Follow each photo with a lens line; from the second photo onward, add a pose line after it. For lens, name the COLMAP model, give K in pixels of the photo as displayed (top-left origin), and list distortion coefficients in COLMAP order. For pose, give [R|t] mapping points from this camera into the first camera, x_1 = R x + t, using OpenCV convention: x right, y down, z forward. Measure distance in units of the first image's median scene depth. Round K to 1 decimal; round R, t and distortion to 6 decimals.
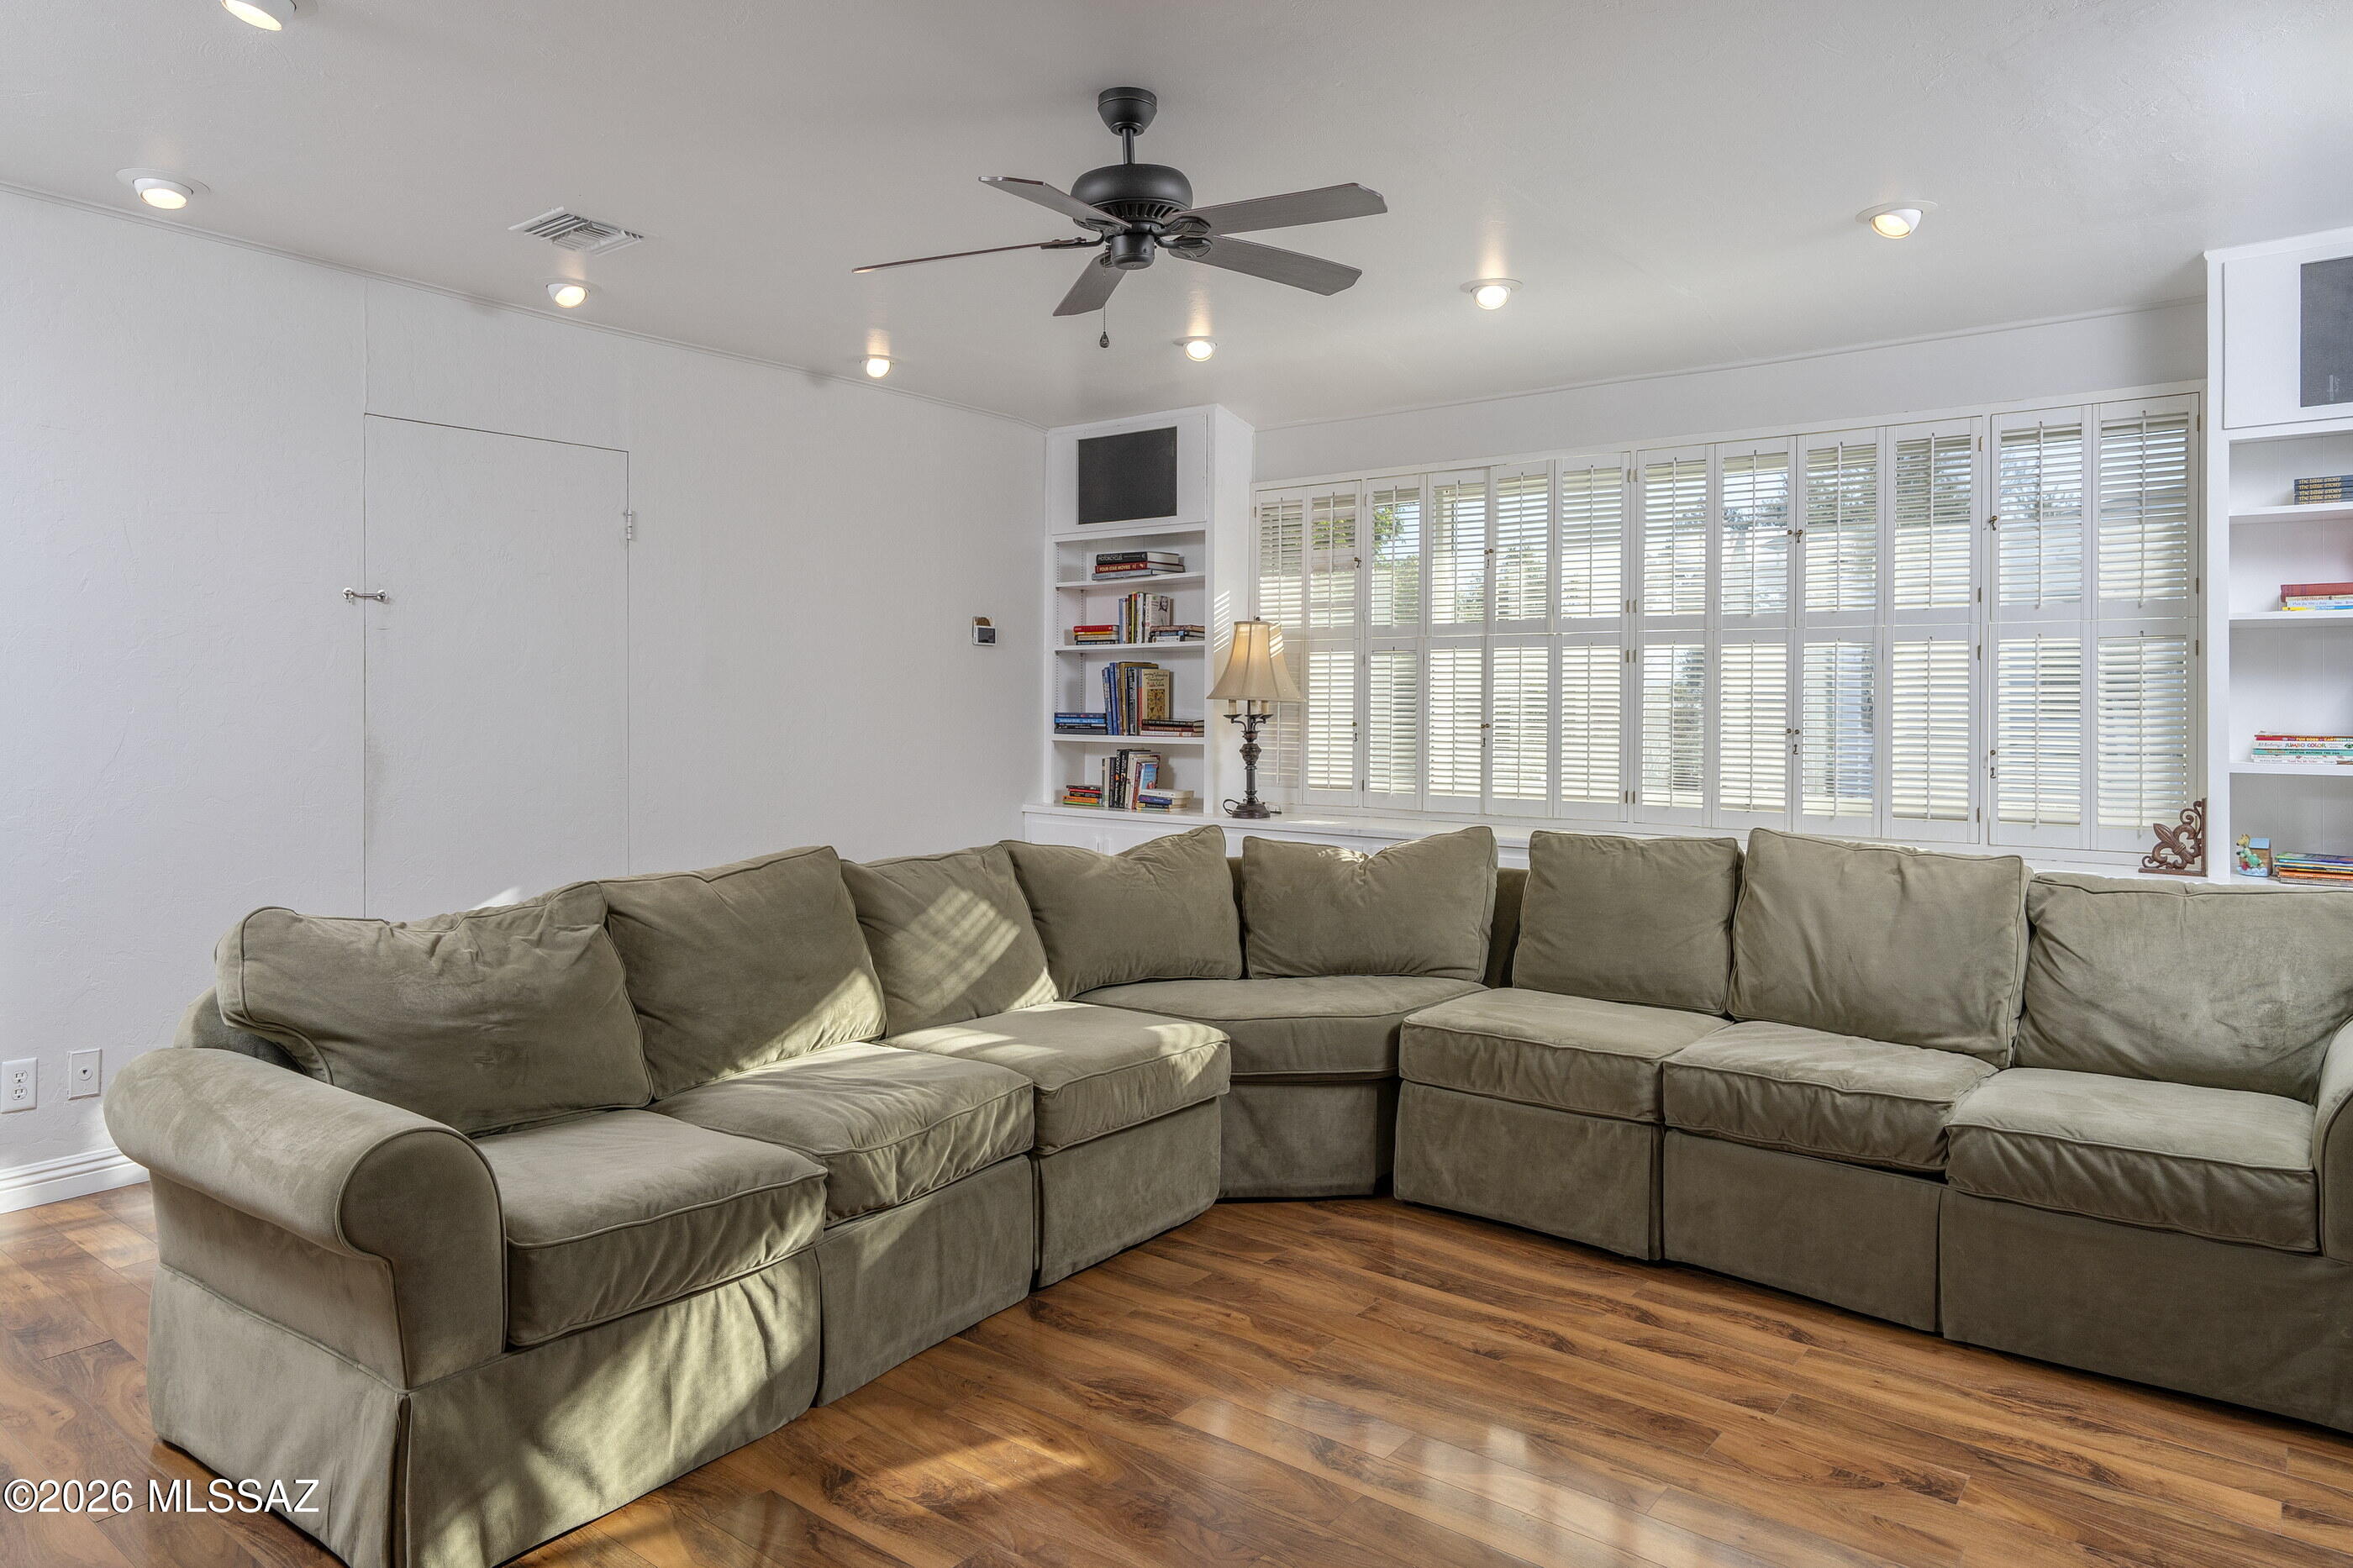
lens RADIAL K [[1490.0, 0, 1132.4], [0, 1490.0, 695.1], [0, 0, 1]] dist [0.023843, -0.003213]
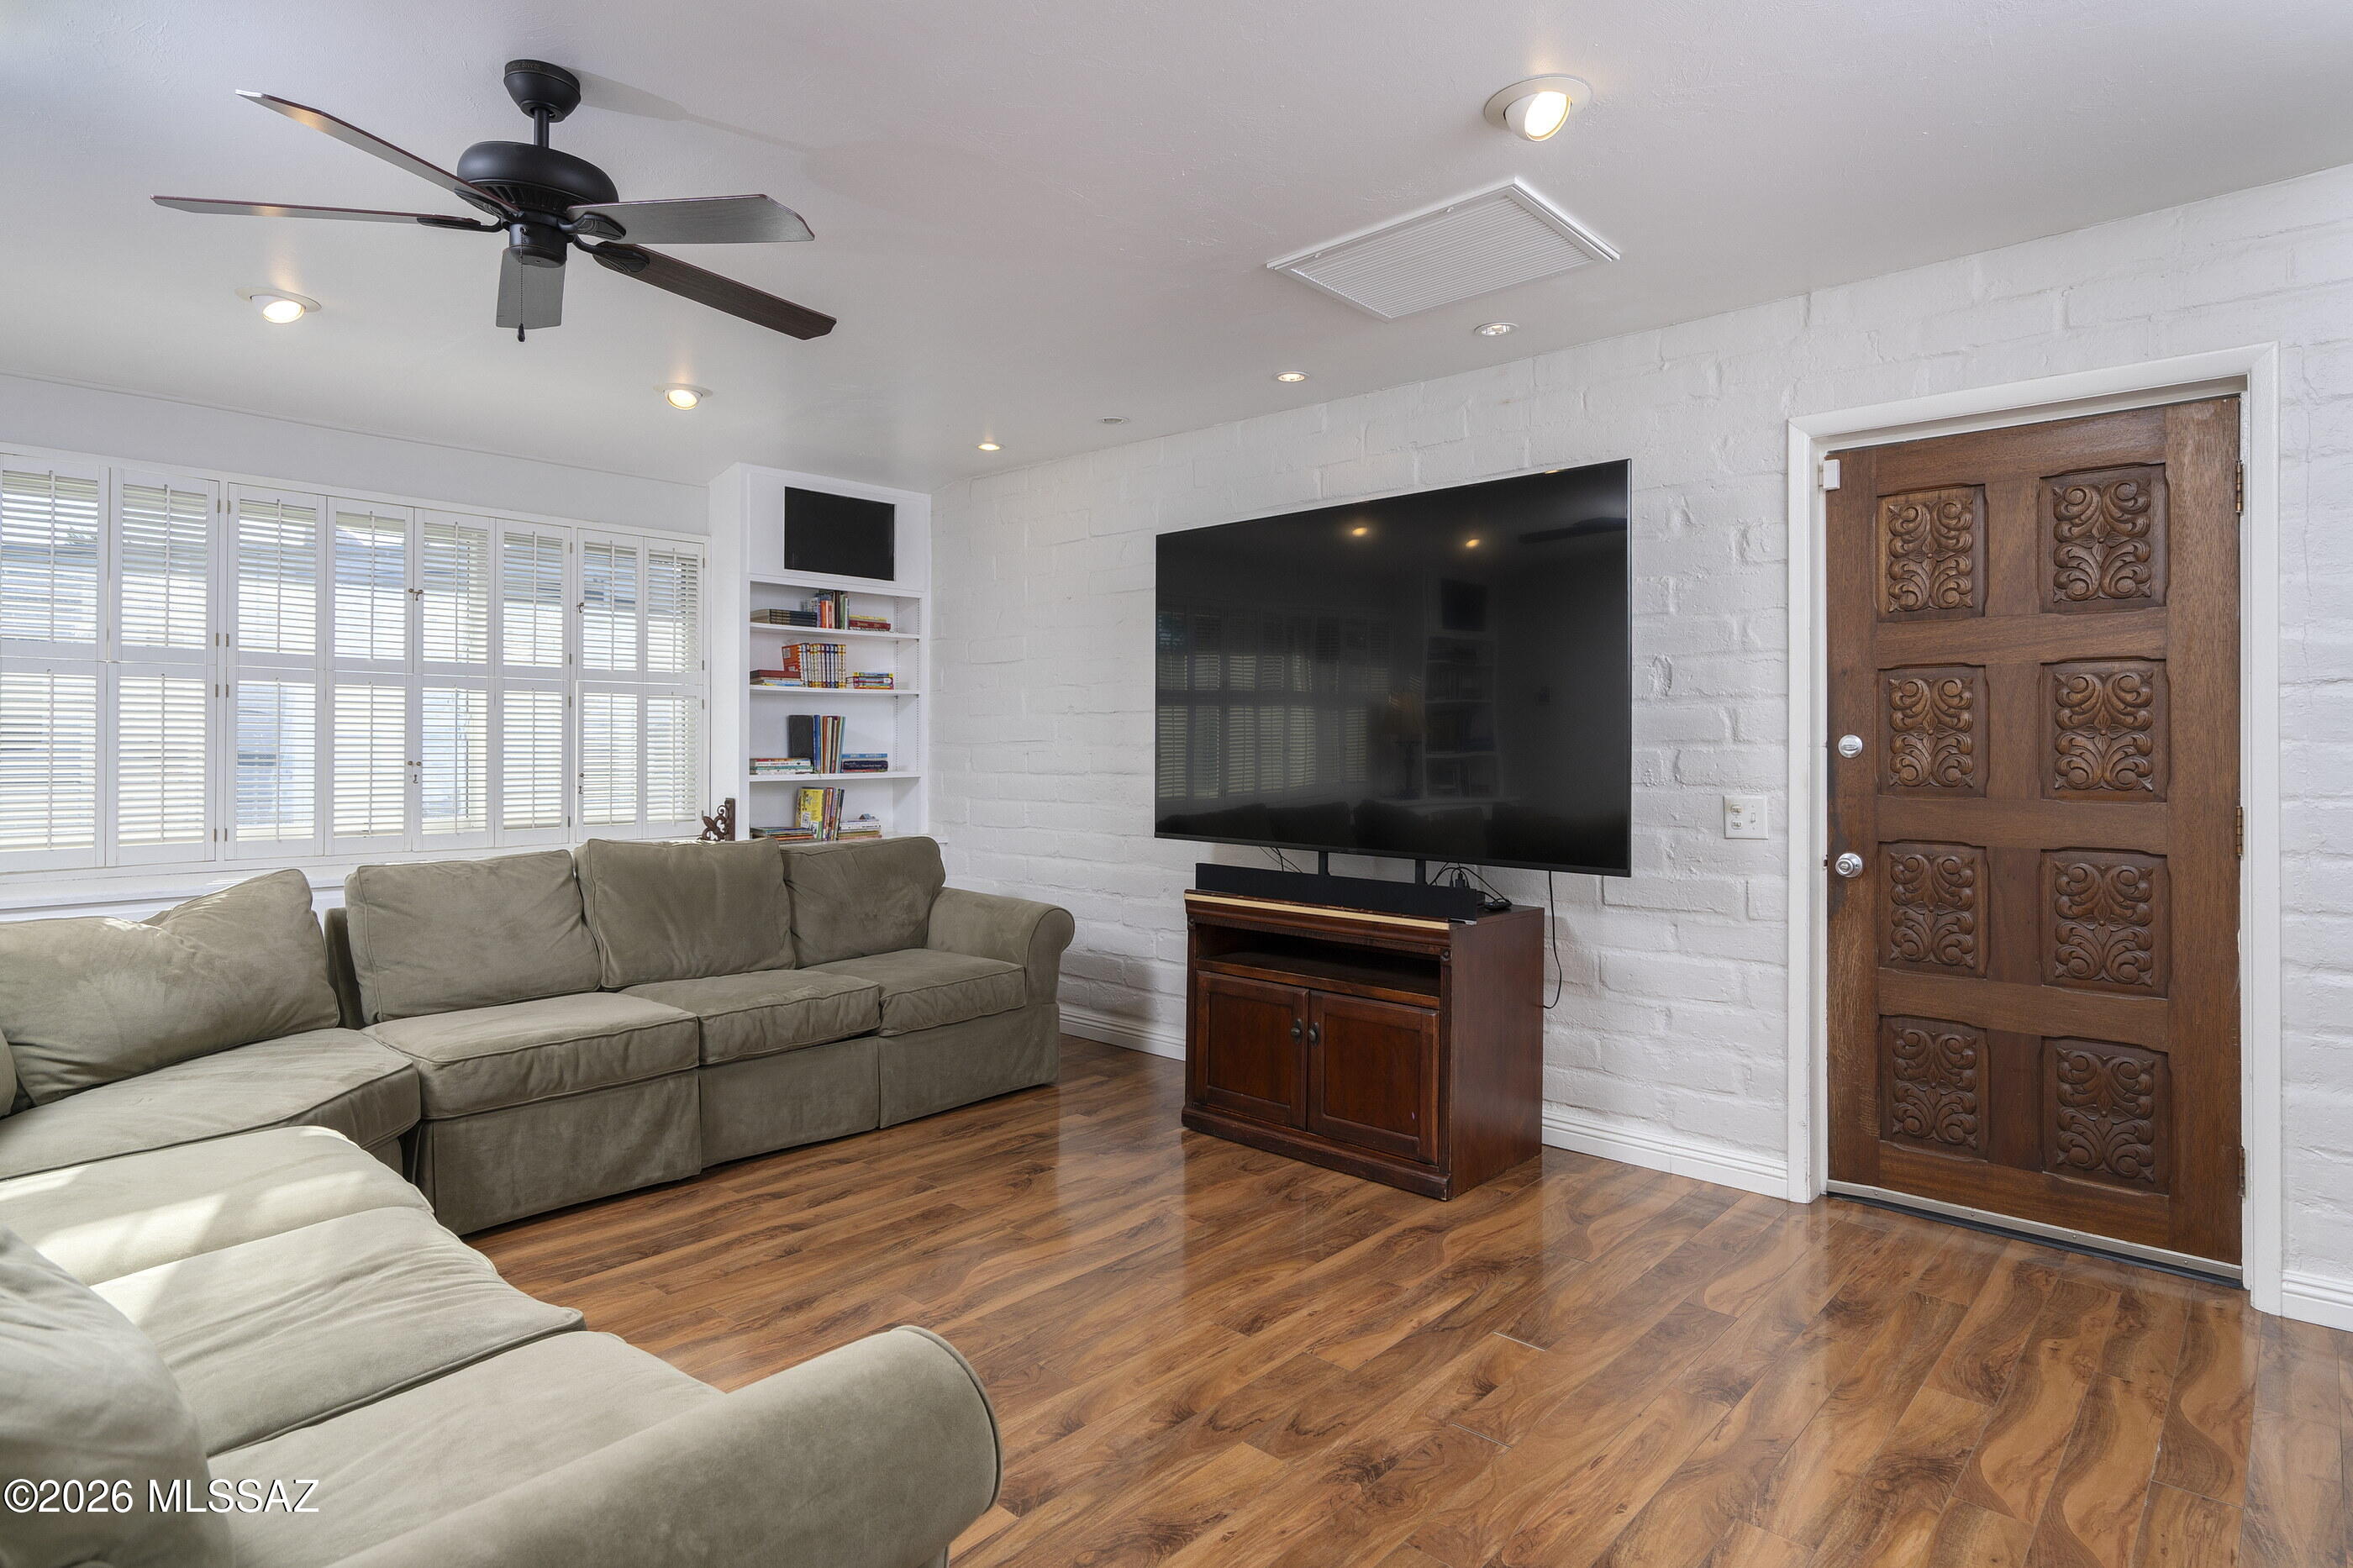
lens RADIAL K [[1235.5, 0, 1123.7], [0, 1235.5, 747.4], [0, 0, 1]] dist [-0.002546, 0.000284]
pose [[0.087838, -0.008803, 0.996096, -0.823385], [-0.007128, 0.999930, 0.009465, -0.002238], [-0.996109, -0.007932, 0.087769, 0.663264]]
